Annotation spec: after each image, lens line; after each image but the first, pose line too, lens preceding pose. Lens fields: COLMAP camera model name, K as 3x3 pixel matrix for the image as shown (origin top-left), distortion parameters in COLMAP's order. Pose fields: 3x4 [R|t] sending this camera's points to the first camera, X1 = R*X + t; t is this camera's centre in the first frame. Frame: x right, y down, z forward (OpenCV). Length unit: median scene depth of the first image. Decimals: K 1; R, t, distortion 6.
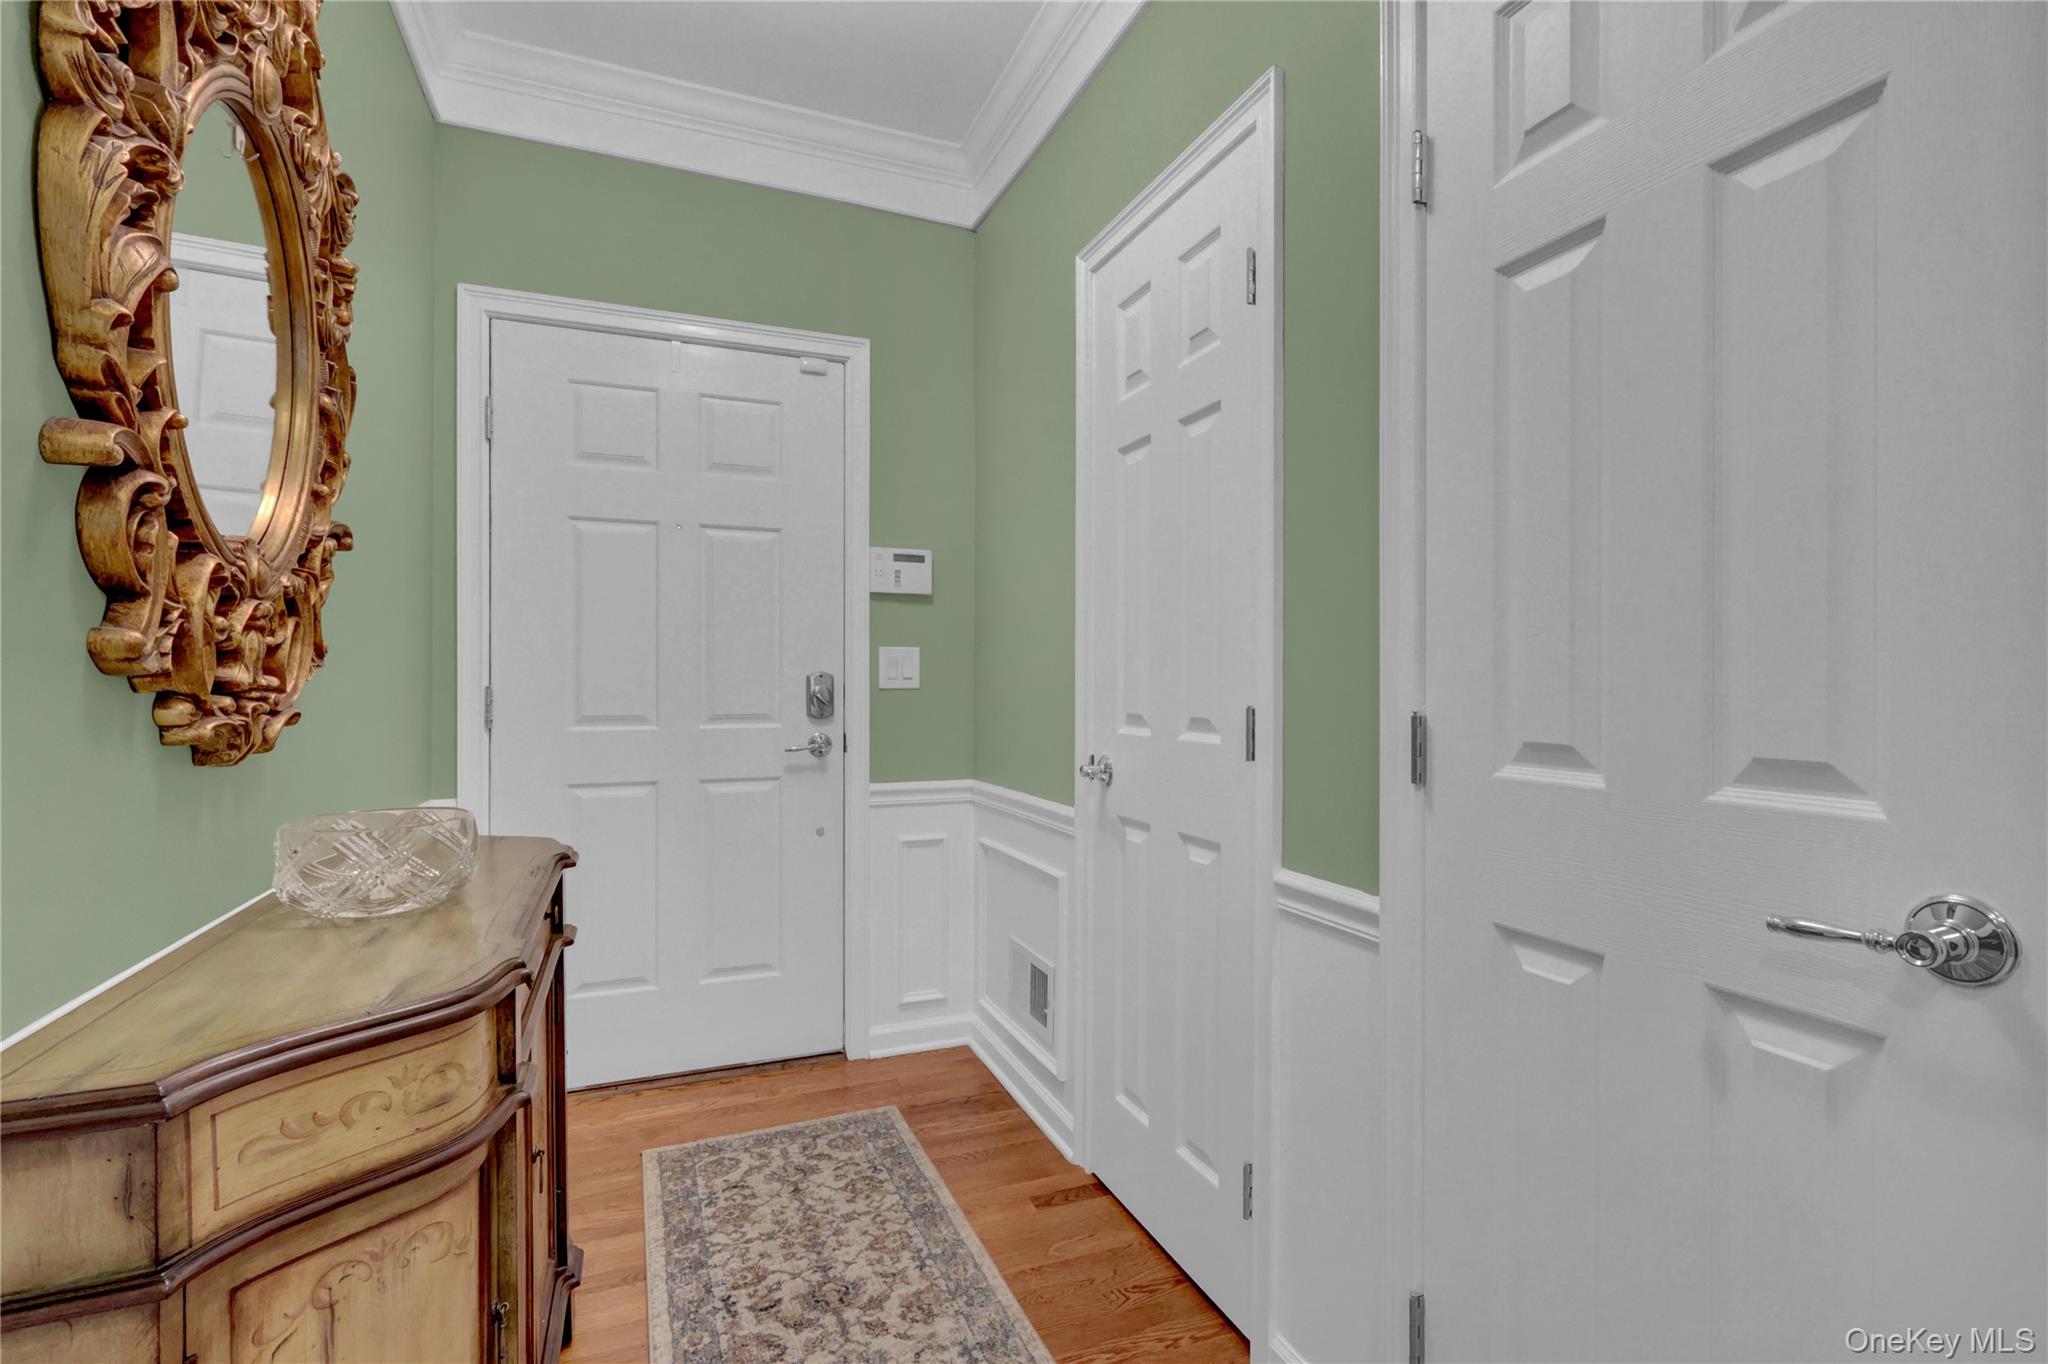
lens RADIAL K [[949.6, 0, 1031.1], [0, 949.6, 680.2], [0, 0, 1]] dist [0.001732, 0.000704]
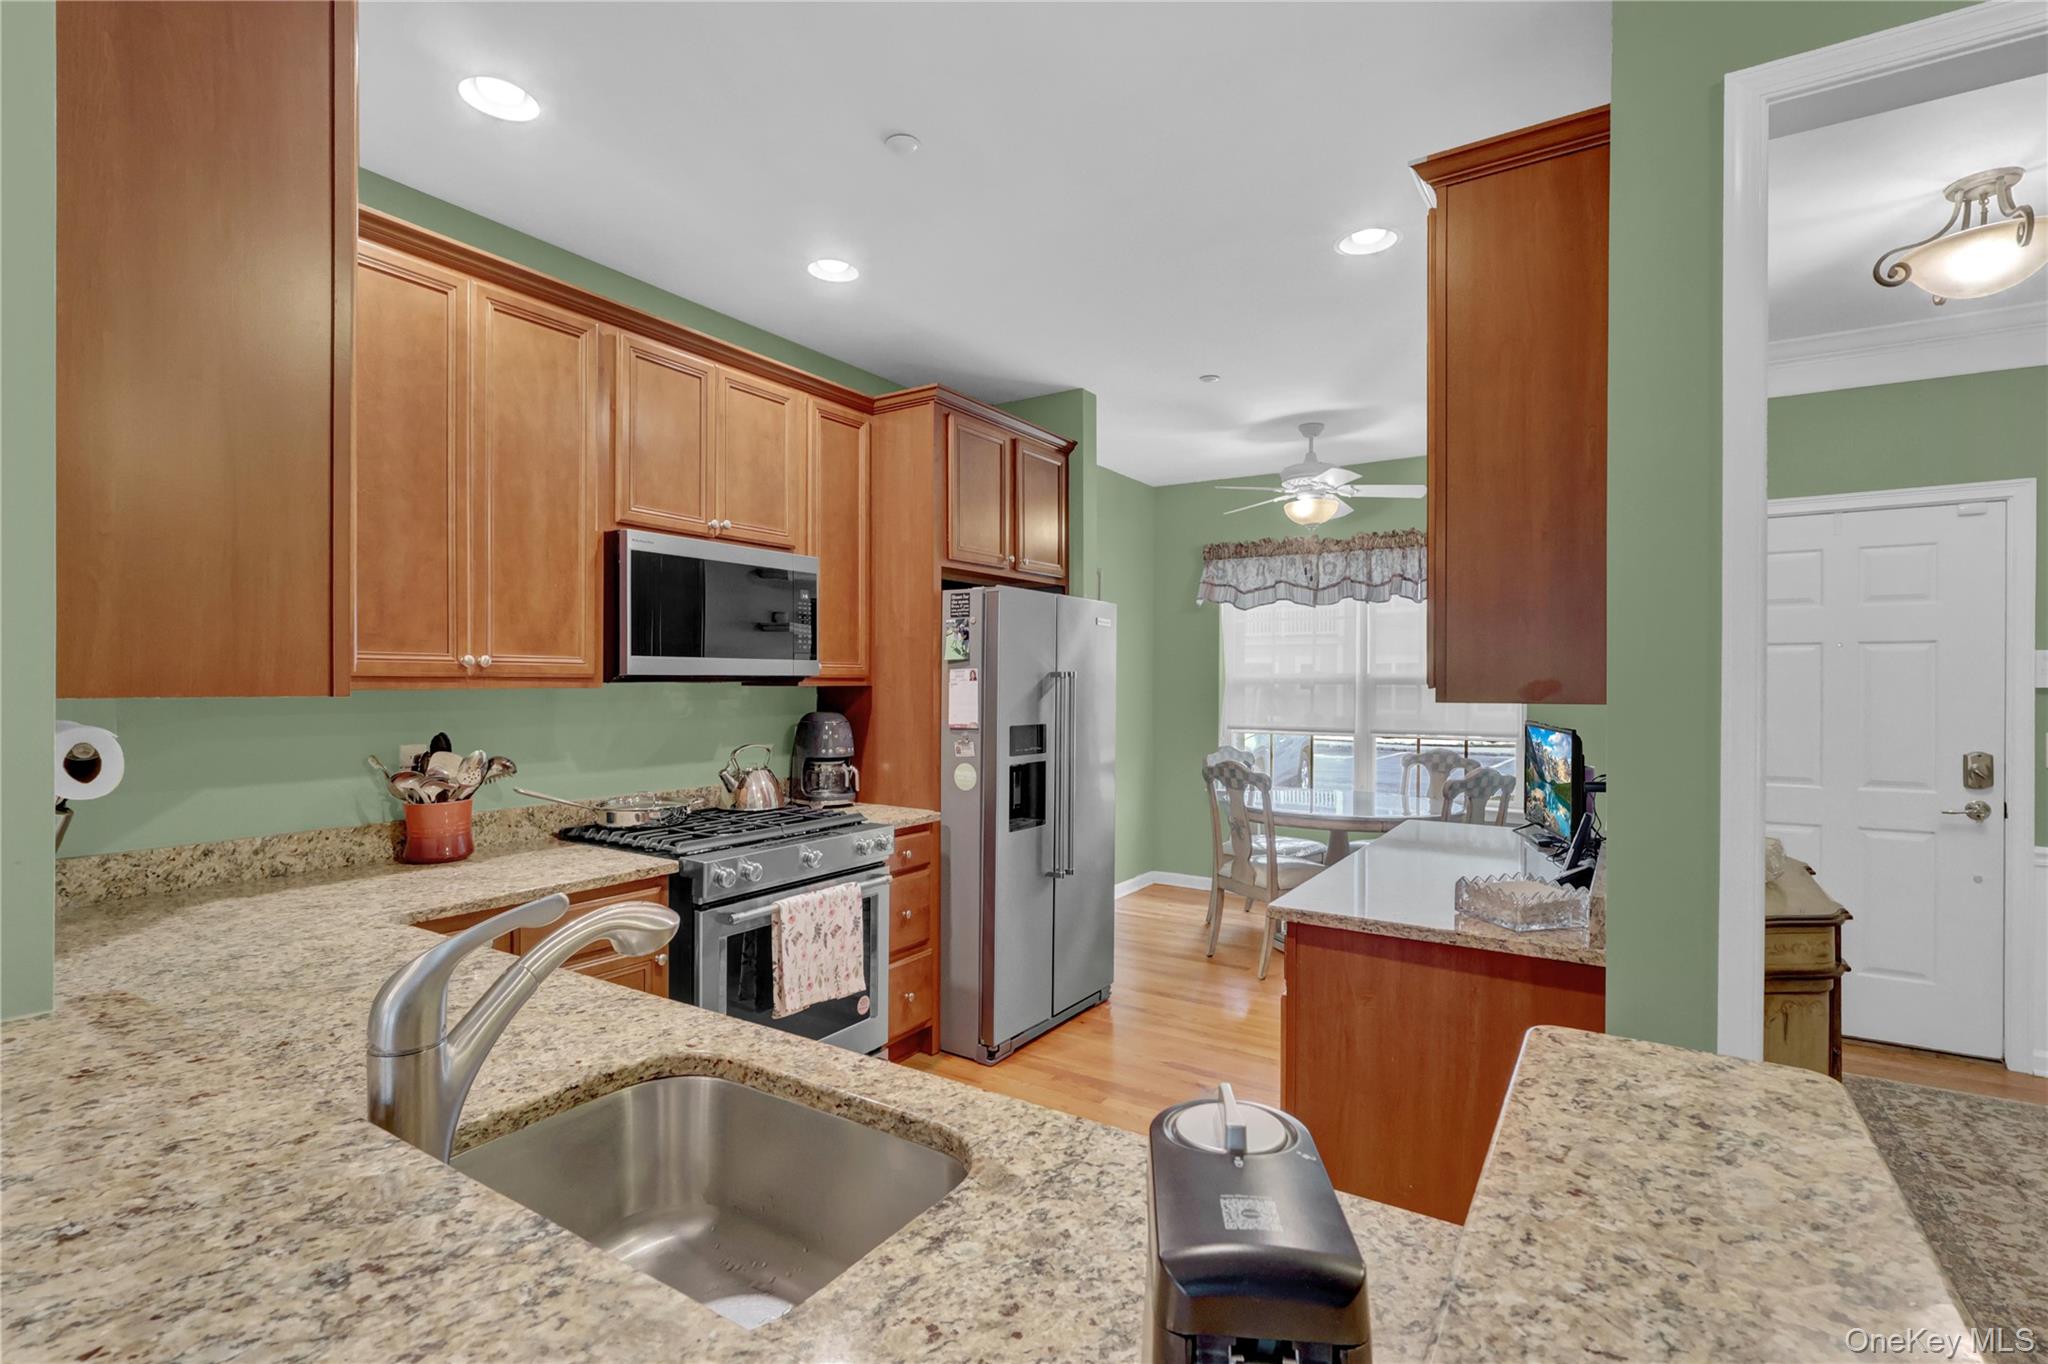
lens RADIAL K [[949.6, 0, 1031.1], [0, 949.6, 680.2], [0, 0, 1]] dist [0.001732, 0.000704]
pose [[0.572133, 0.001588, -0.820159, 0.100394], [-0.000030, 0.999998, 0.001915, -0.113406], [0.820161, -0.001071, 0.572132, -0.798793]]
